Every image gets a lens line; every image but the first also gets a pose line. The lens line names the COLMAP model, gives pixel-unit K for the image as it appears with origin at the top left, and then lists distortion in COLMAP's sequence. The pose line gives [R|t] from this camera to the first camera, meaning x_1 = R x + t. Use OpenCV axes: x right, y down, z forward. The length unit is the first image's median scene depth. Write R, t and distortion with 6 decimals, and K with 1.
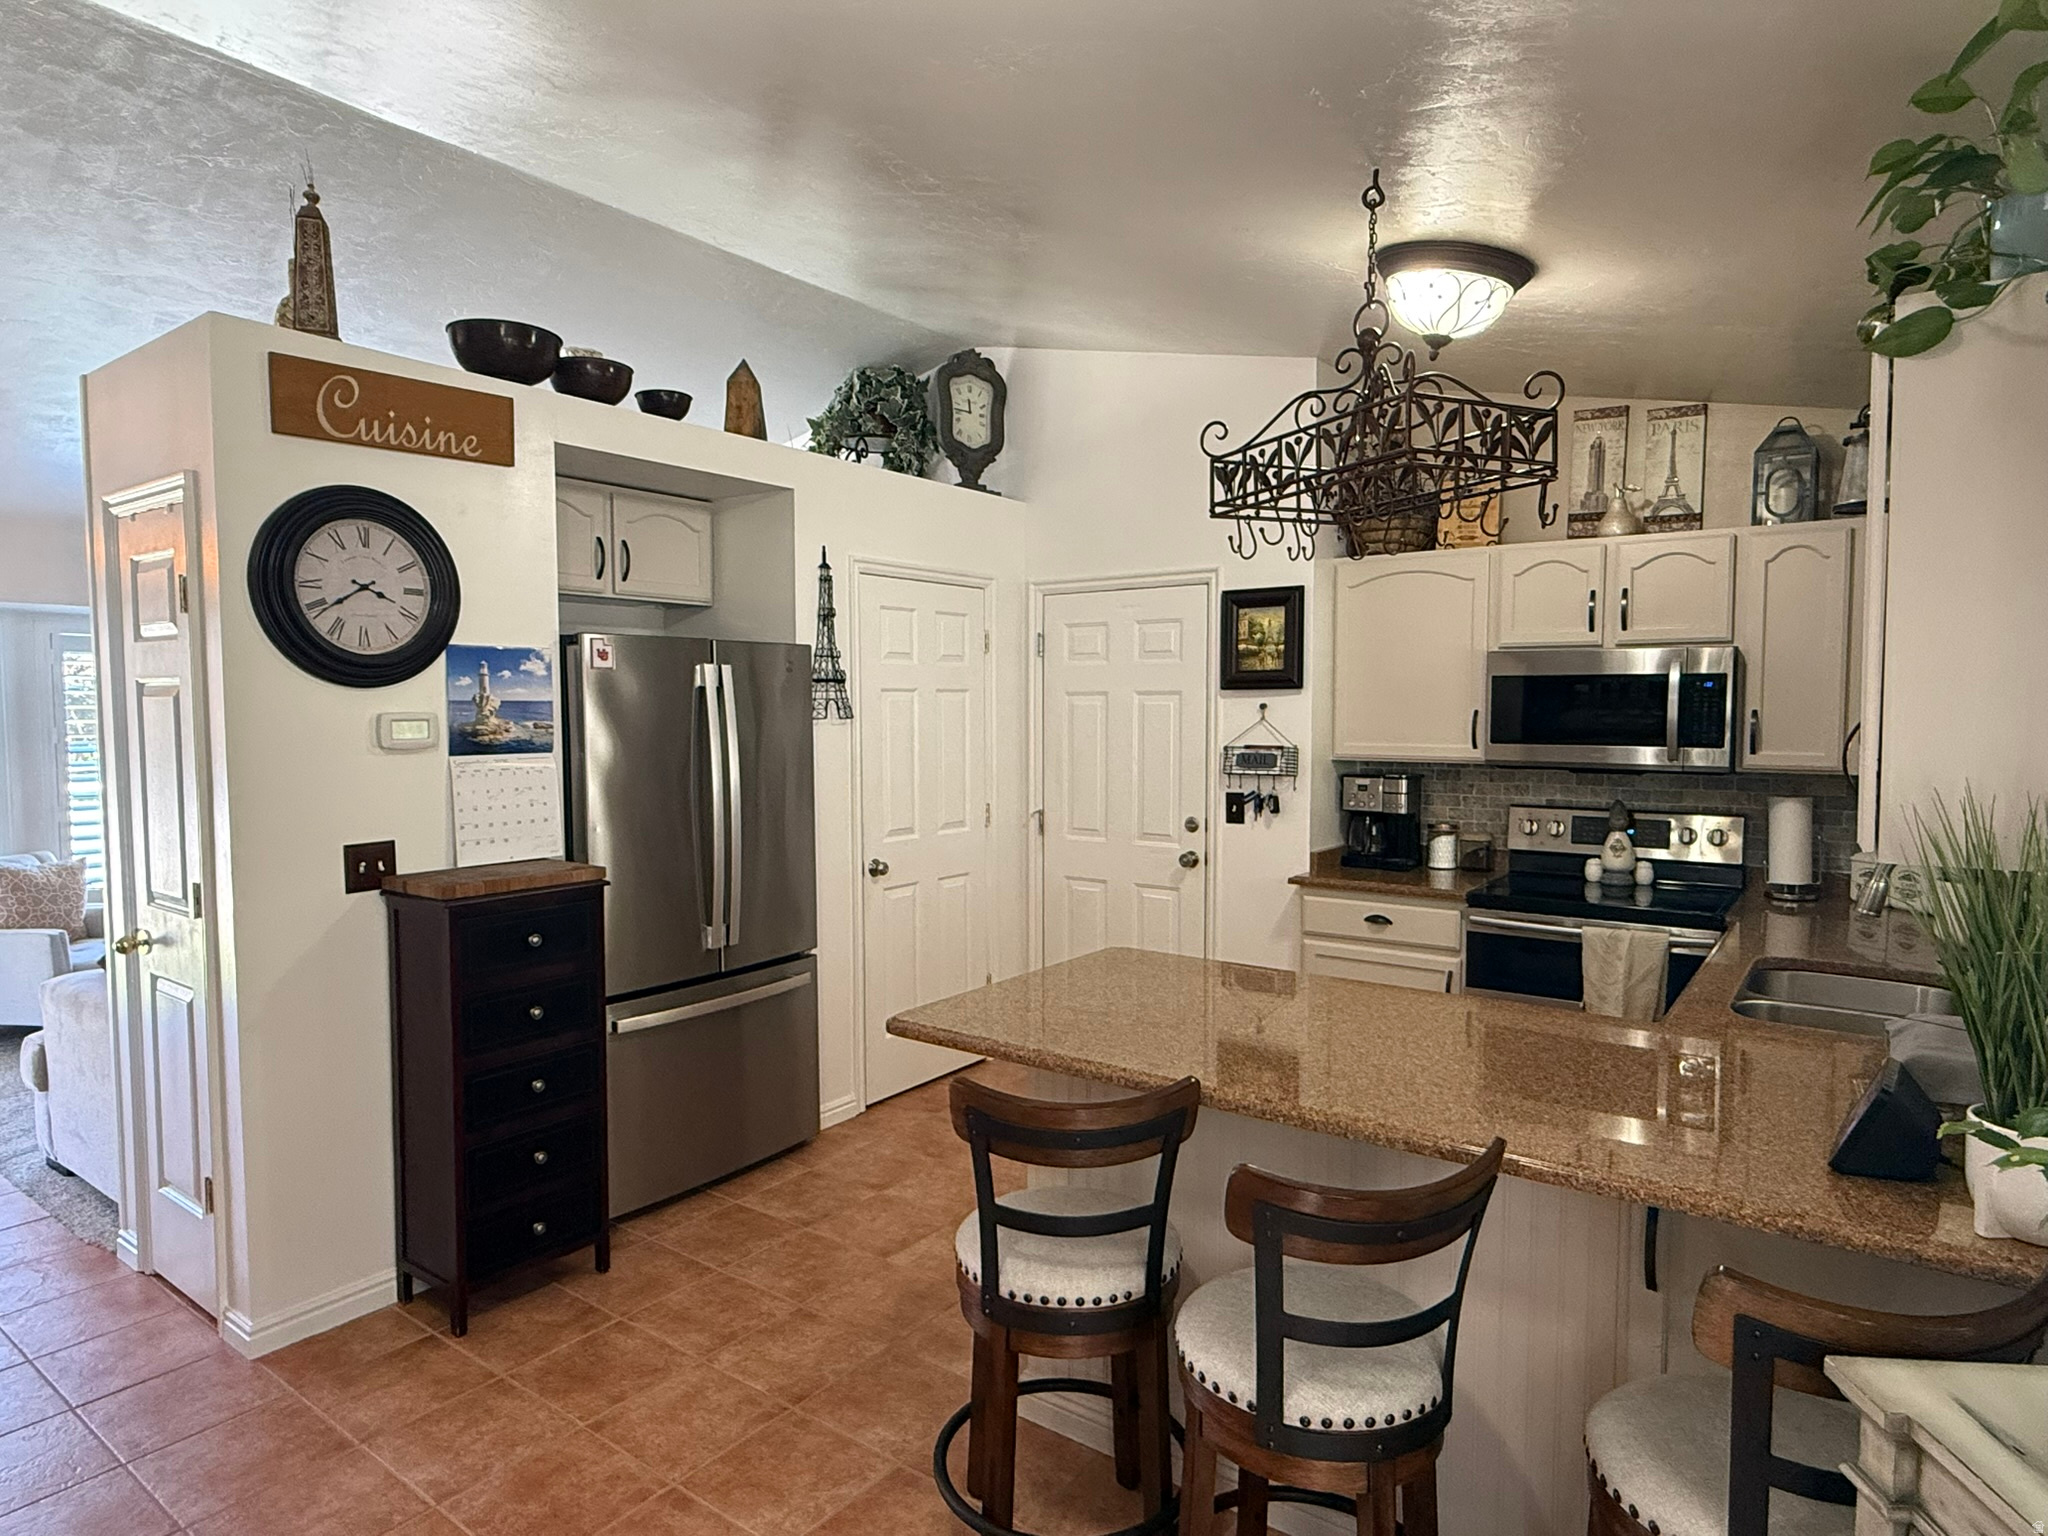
lens RADIAL K [[1171.5, 0, 1024.5], [0, 1171.5, 772.8], [0, 0, 1]] dist [0.004380, -0.001358]
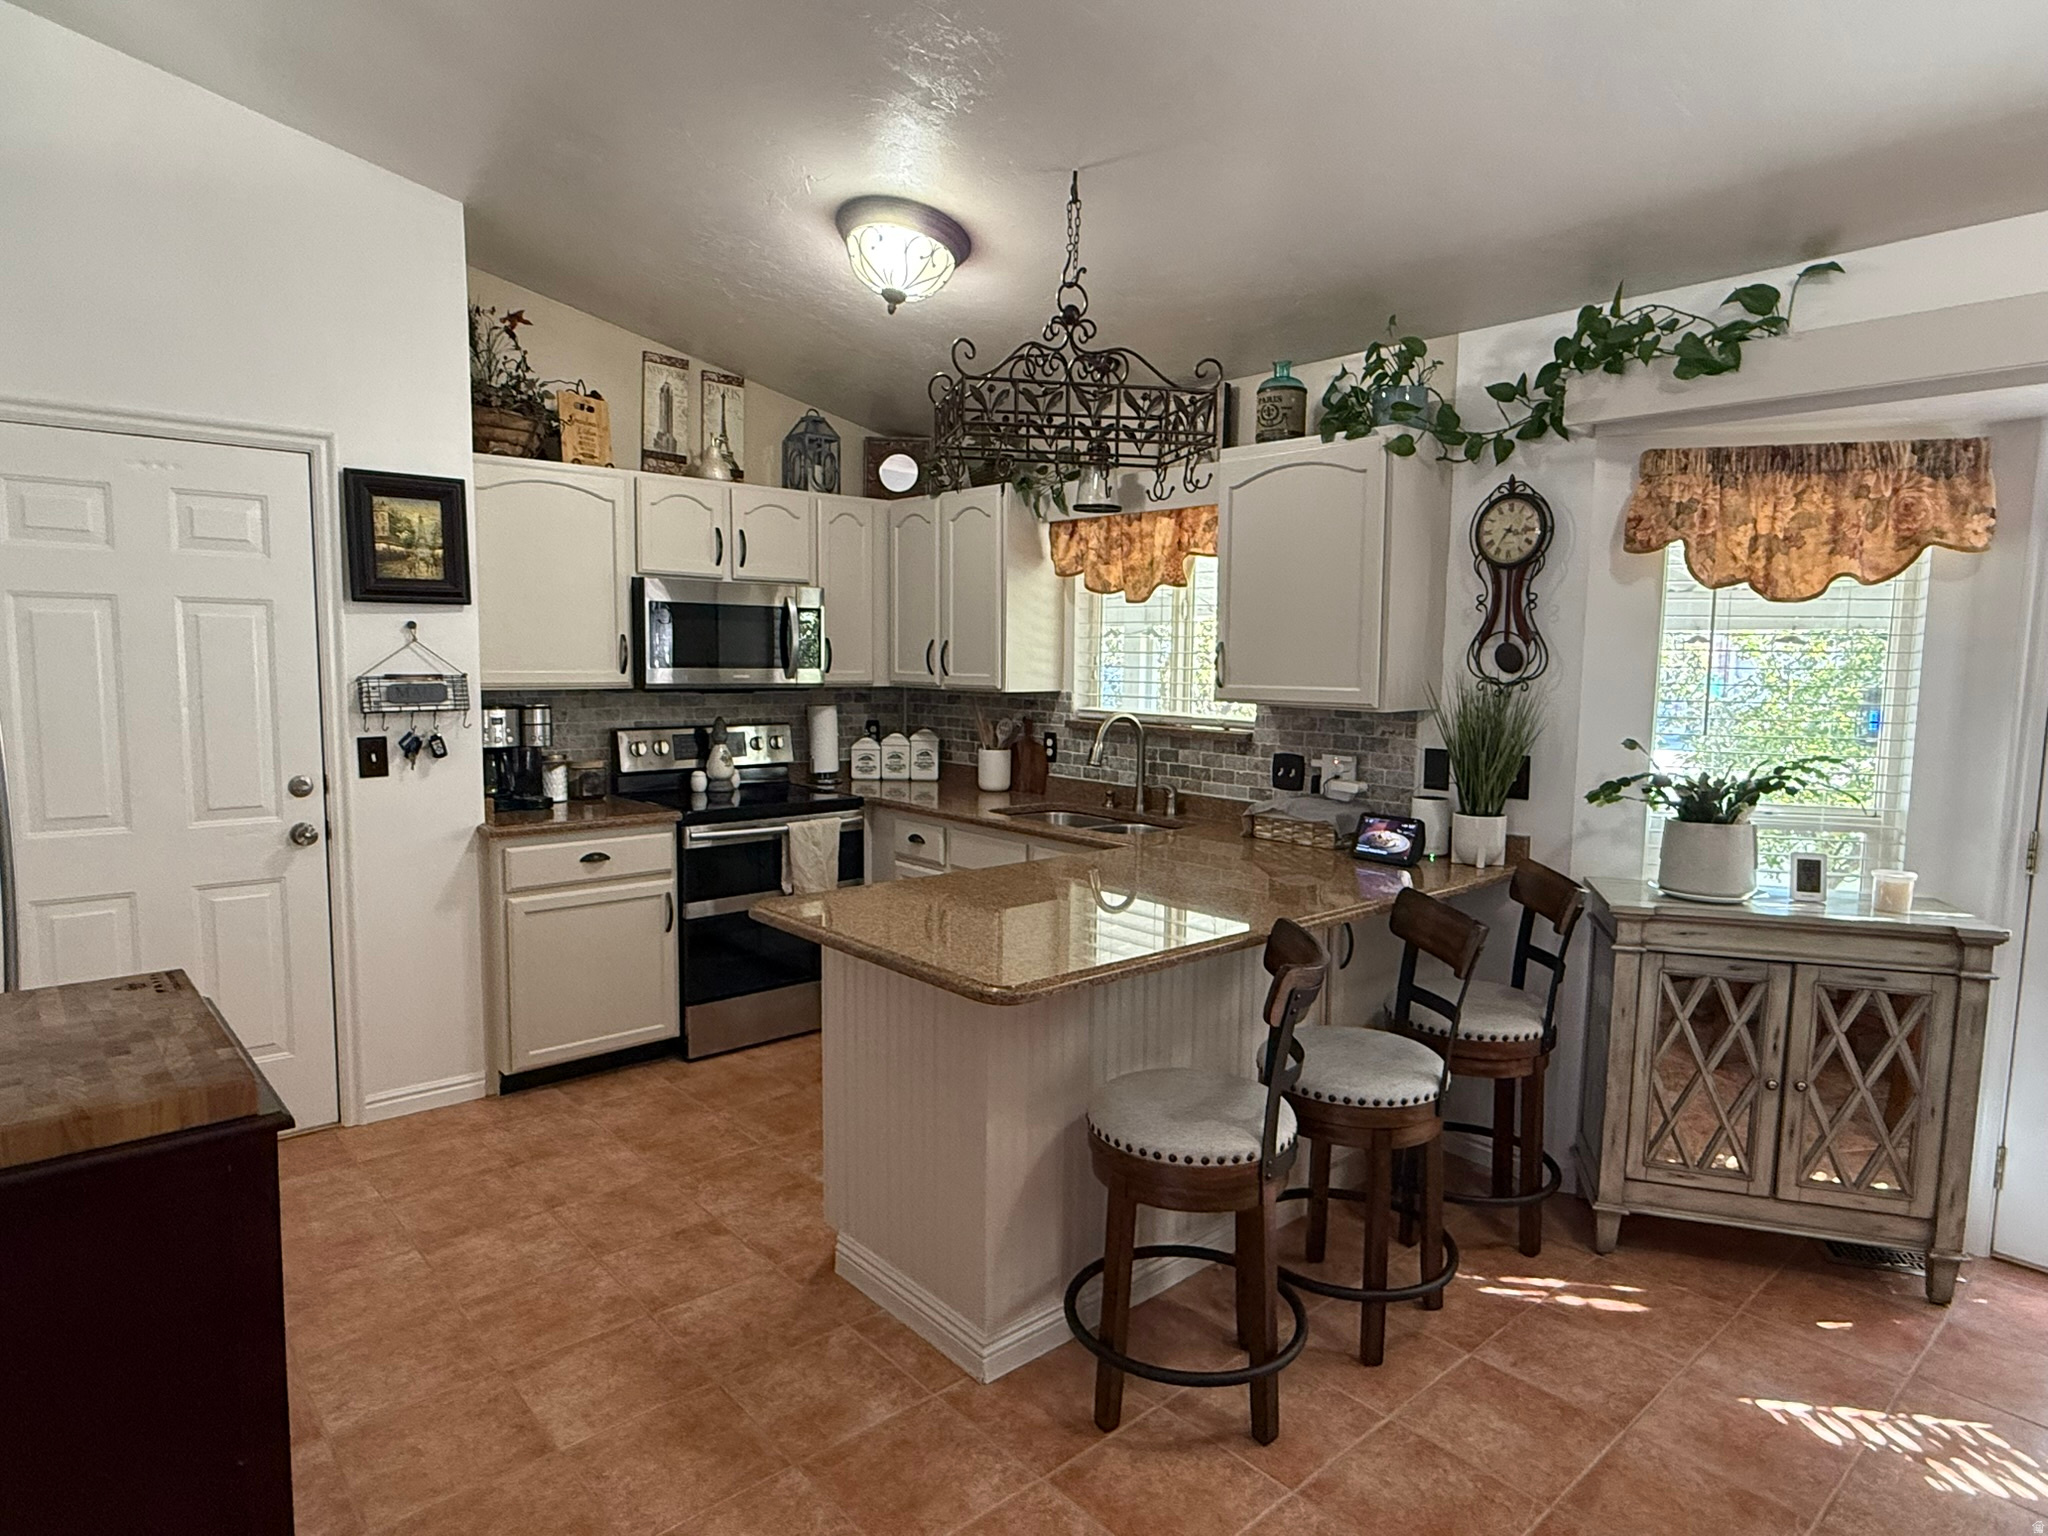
lens RADIAL K [[1171.5, 0, 1022.1], [0, 1171.5, 766.3], [0, 0, 1]] dist [0.004380, -0.001358]
pose [[0.204777, -0.092861, 0.974394, -0.503410], [0.038986, 0.995473, 0.086677, -0.014696], [-0.978032, 0.020239, 0.207471, 0.442239]]
